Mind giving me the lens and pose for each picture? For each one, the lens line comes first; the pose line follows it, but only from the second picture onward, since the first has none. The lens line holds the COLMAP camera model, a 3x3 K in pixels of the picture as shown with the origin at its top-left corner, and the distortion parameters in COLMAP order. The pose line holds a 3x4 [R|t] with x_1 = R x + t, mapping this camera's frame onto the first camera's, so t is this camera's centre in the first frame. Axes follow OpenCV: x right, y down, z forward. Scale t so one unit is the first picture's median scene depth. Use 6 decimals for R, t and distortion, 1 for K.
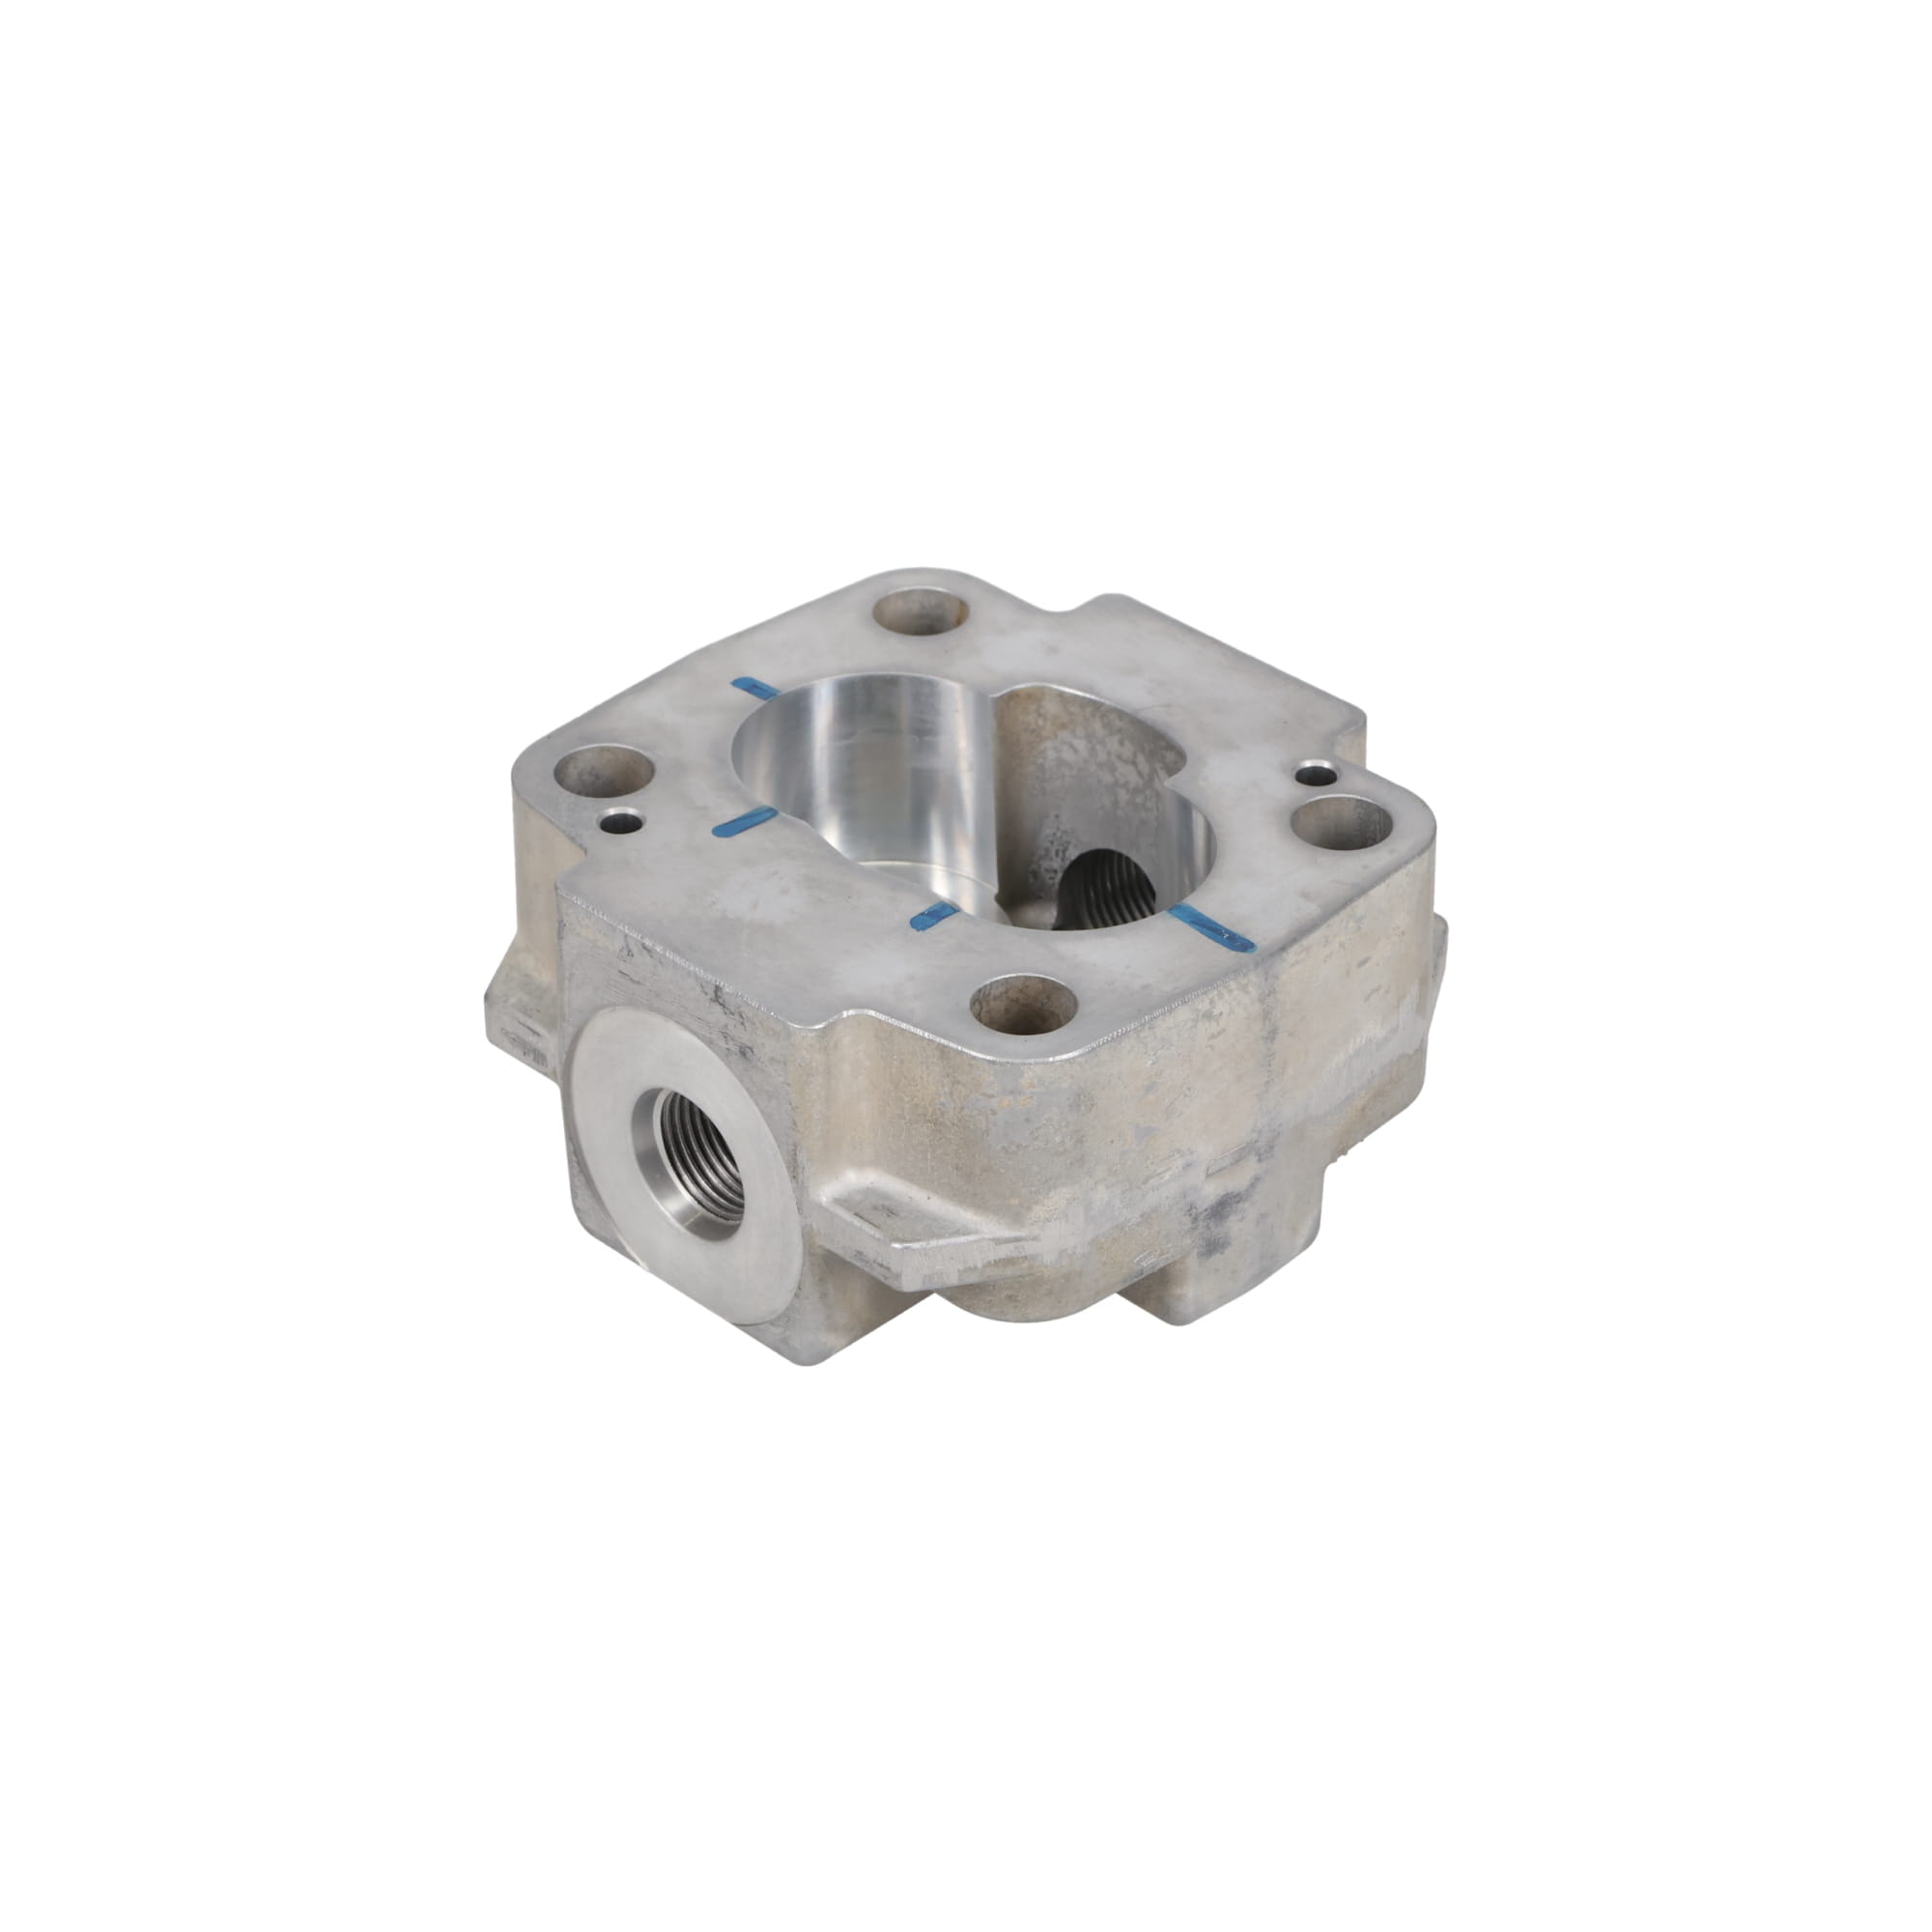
lens RADIAL K [[5214.3, 0, 945.7], [0, 5214.3, 966.2], [0, 0, 1]] dist [0.533703, 0.000000]
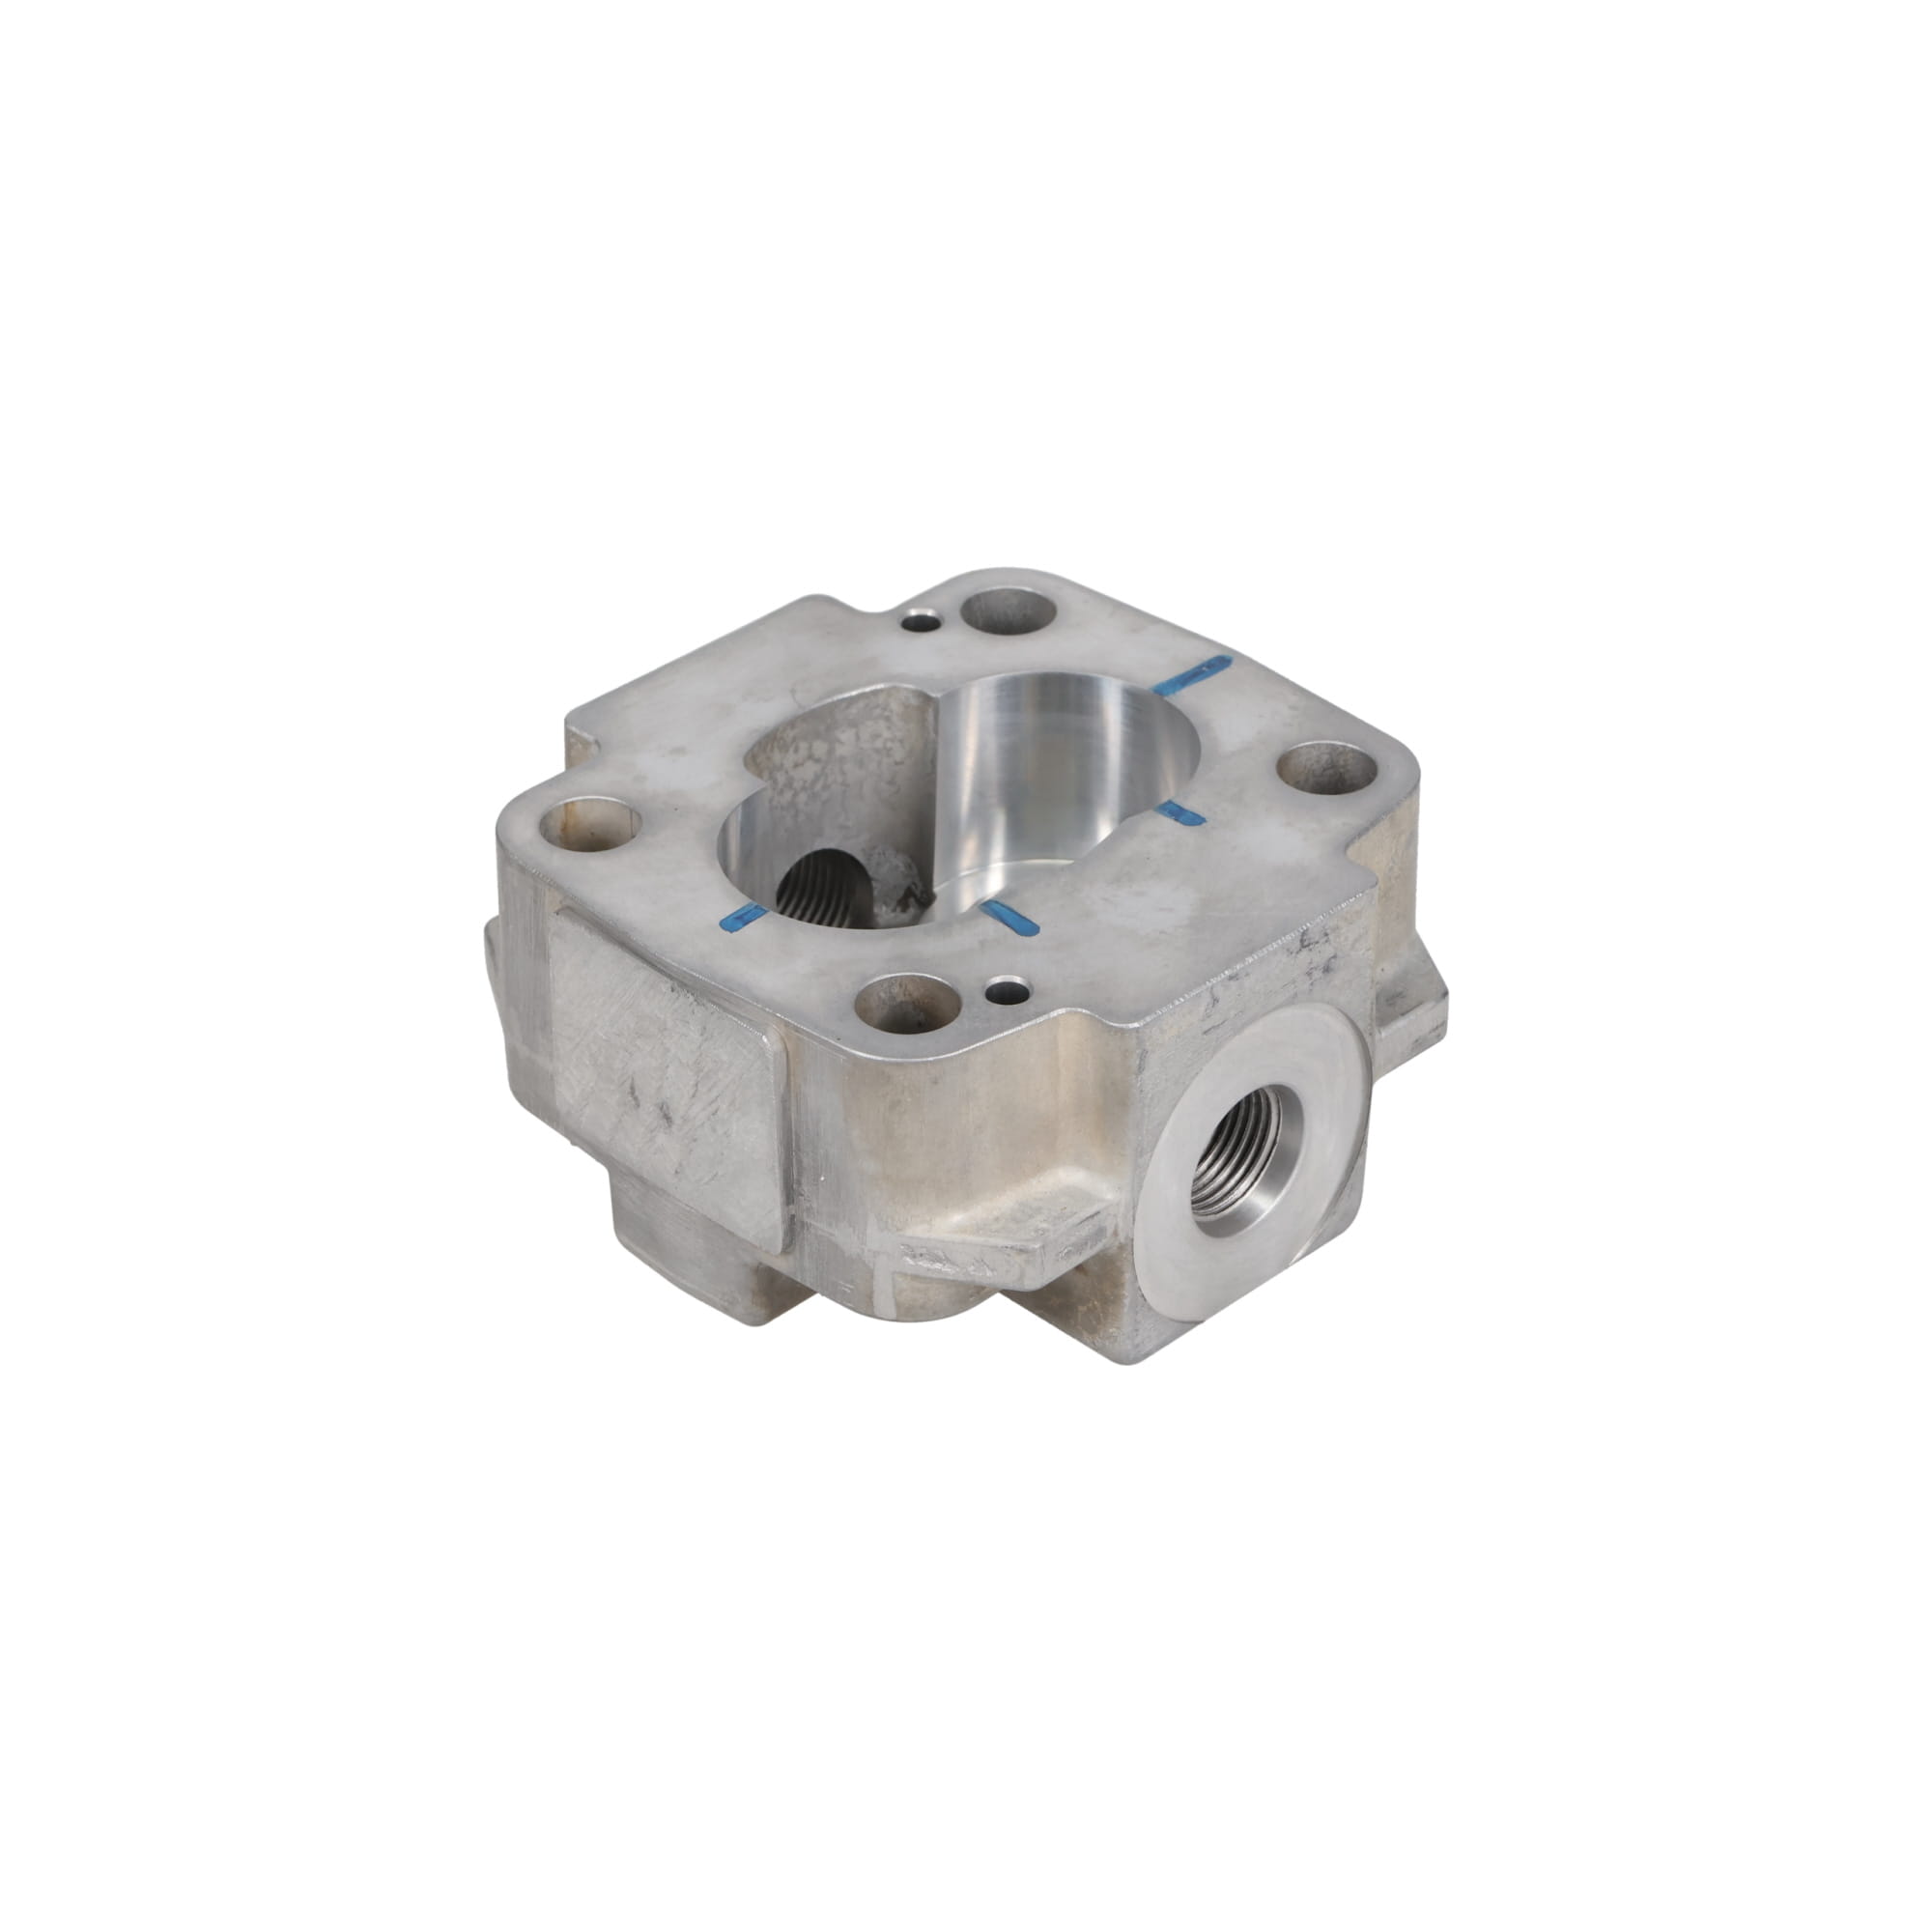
lens RADIAL K [[5214.3, 0, 919.6], [0, 5214.3, 977.8], [0, 0, 1]] dist [0.533703, 0.000000]
pose [[0.000679, -0.555121, 0.831770, -0.873410], [0.562673, 0.687819, 0.458589, -0.486556], [-0.826679, 0.467703, 0.312819, 0.731974]]
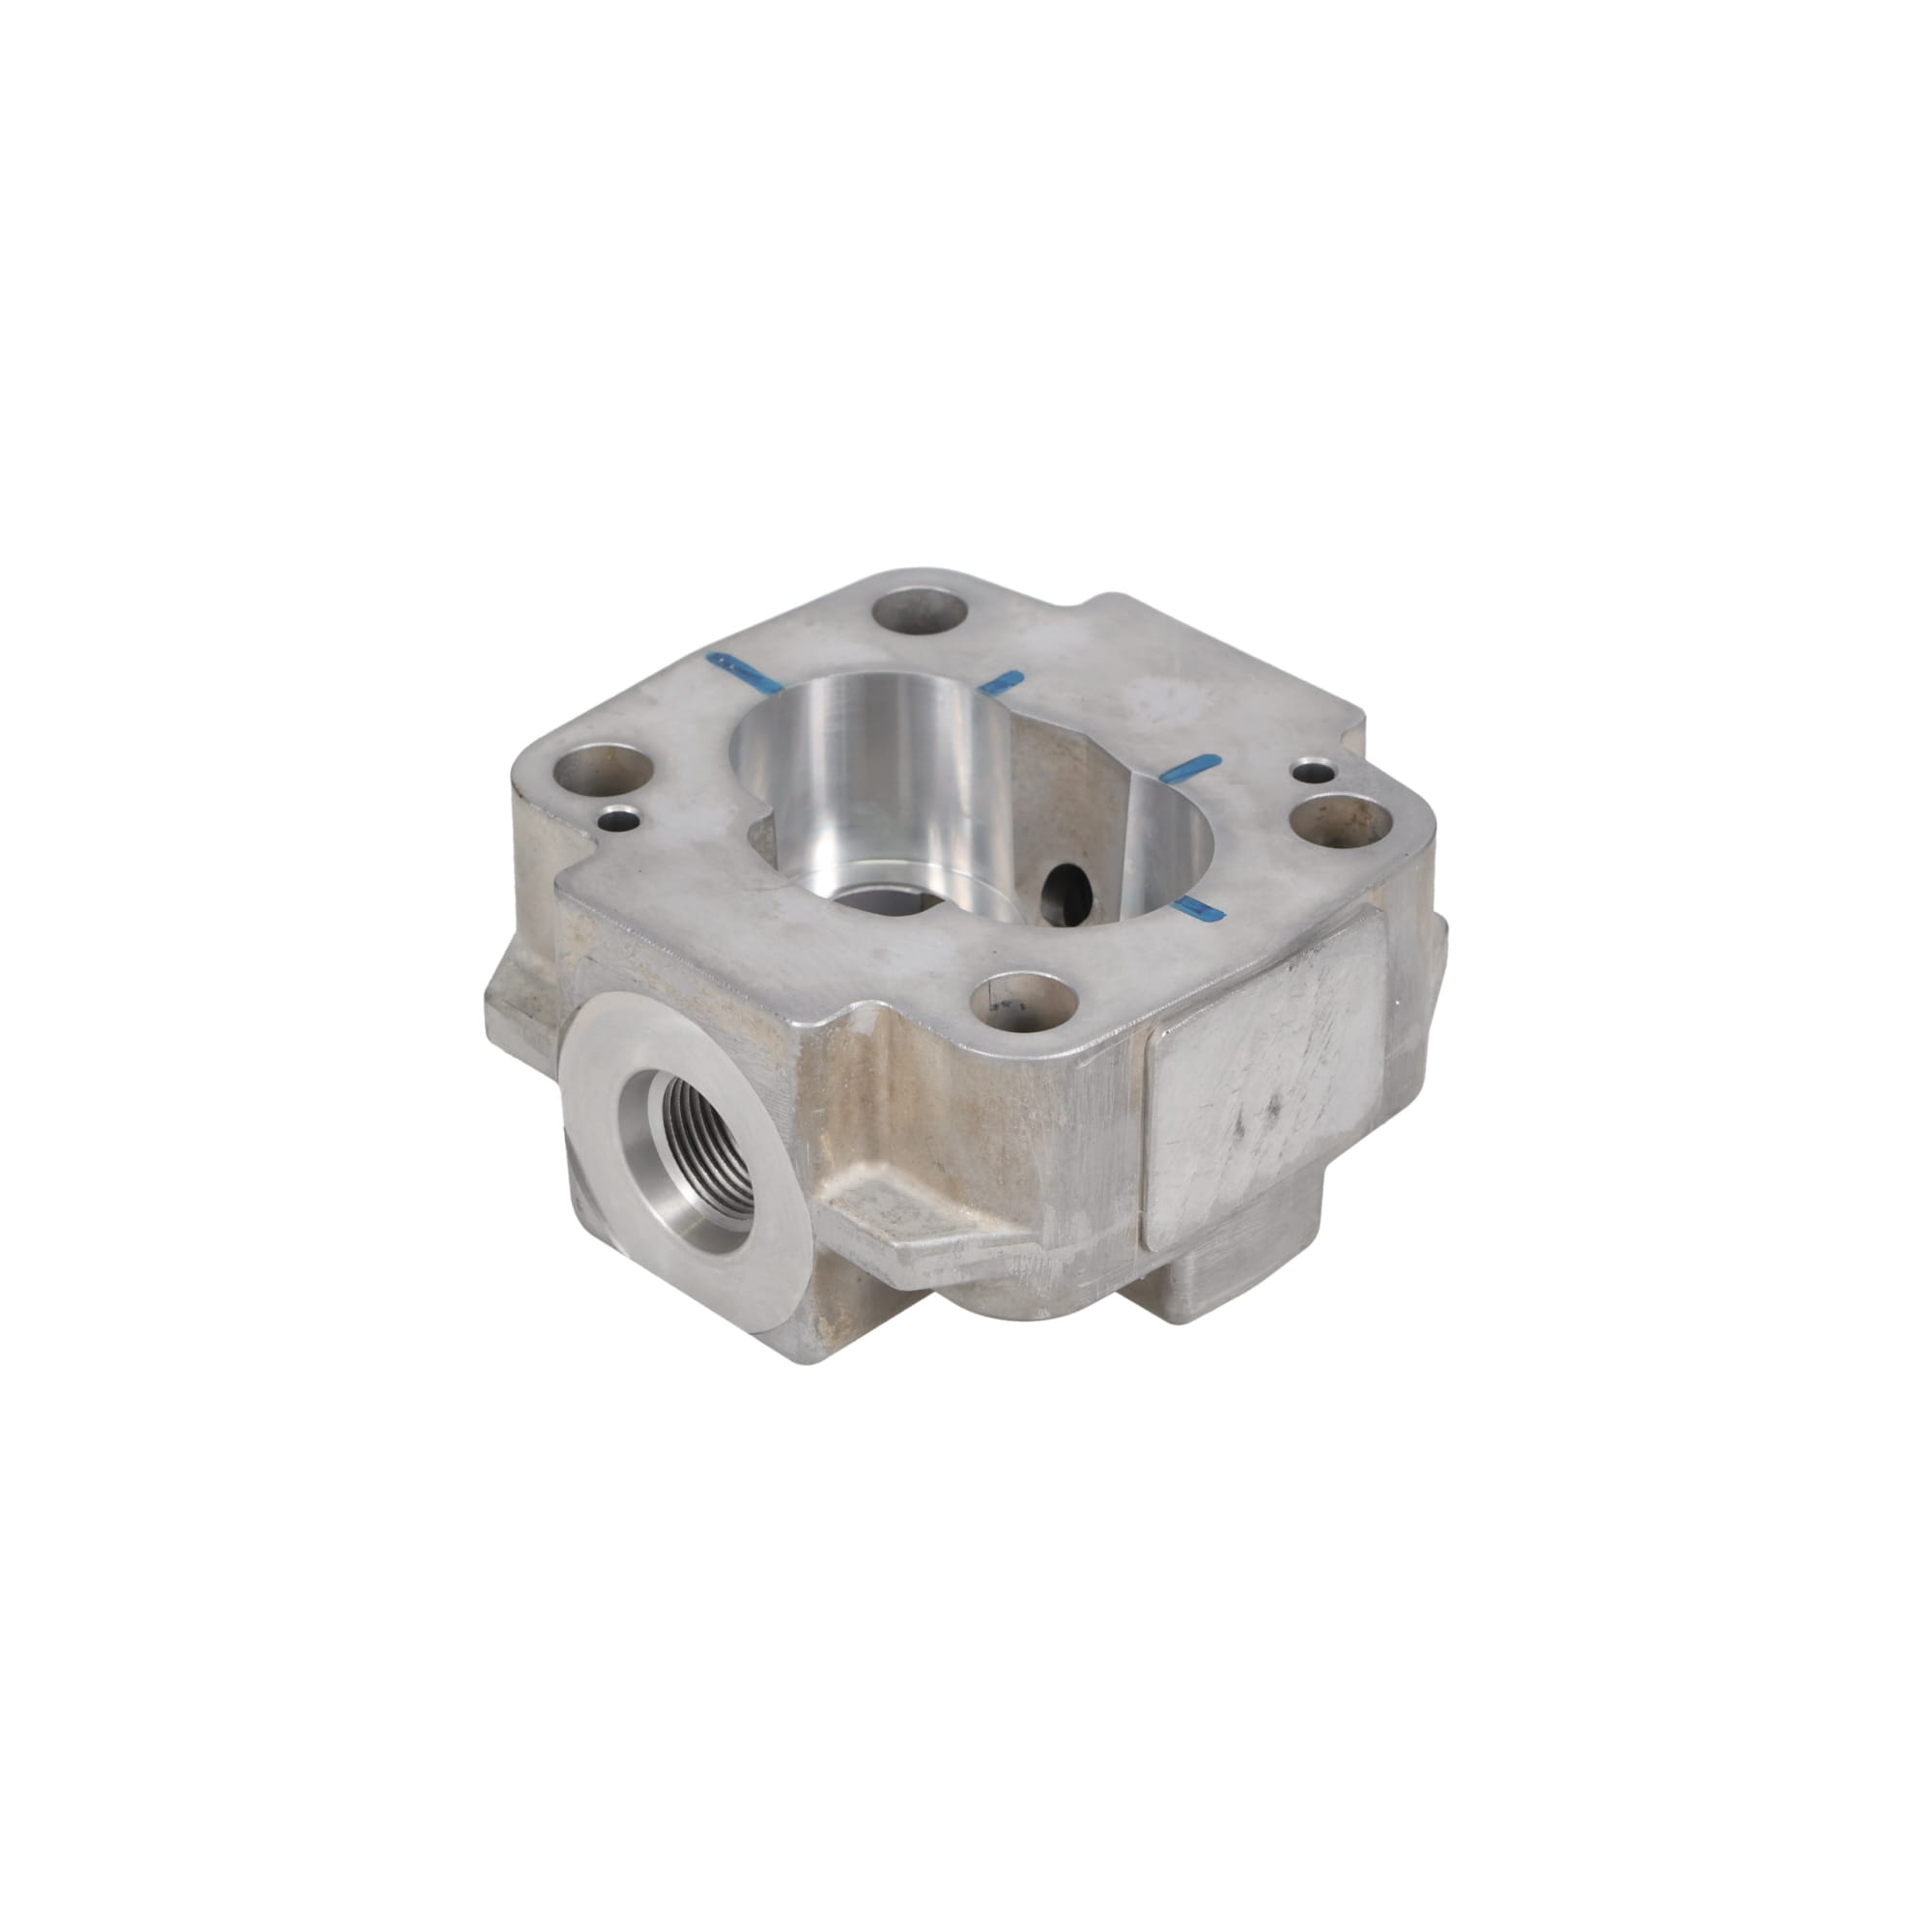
lens RADIAL K [[5214.3, 0, 951.2], [0, 5214.3, 963.3], [0, 0, 1]] dist [0.533703, 0.000000]
pose [[-0.999938, 0.010355, 0.004100, 0.004367], [0.007715, 0.378583, 0.925535, -0.975307], [0.008031, 0.925510, -0.378639, 1.452290]]
